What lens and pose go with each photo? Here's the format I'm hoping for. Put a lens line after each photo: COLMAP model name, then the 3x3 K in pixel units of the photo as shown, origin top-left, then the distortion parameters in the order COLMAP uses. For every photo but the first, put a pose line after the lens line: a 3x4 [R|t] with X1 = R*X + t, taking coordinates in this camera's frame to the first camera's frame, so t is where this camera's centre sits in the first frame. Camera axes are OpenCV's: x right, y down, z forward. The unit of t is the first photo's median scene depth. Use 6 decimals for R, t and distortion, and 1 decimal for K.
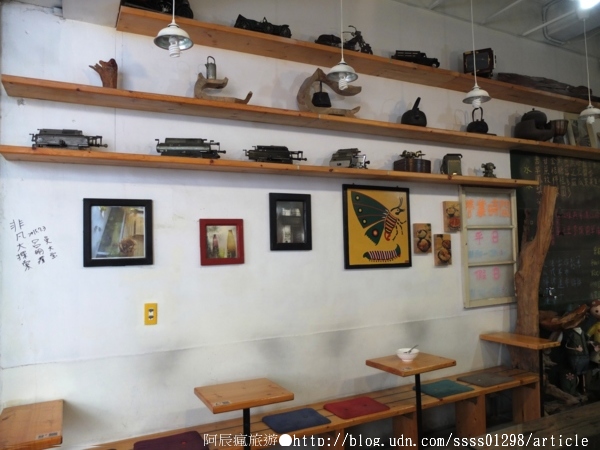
lens RADIAL K [[467.3, 0, 311.3], [0, 467.3, 232.2], [0, 0, 1]] dist [-0.046508, 0.028273]
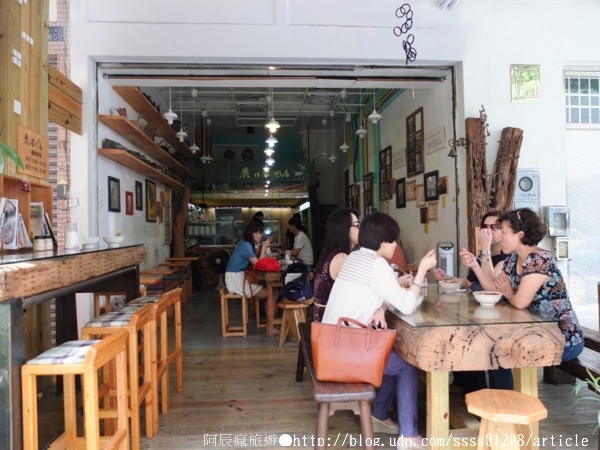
lens RADIAL K [[467.3, 0, 298.8], [0, 467.3, 224.9], [0, 0, 1]] dist [-0.046508, 0.028273]
pose [[0.382678, 0.030207, 0.923388, -1.243391], [-0.035531, 0.999207, -0.017962, 0.086989], [-0.923198, -0.025936, 0.383448, -0.300980]]
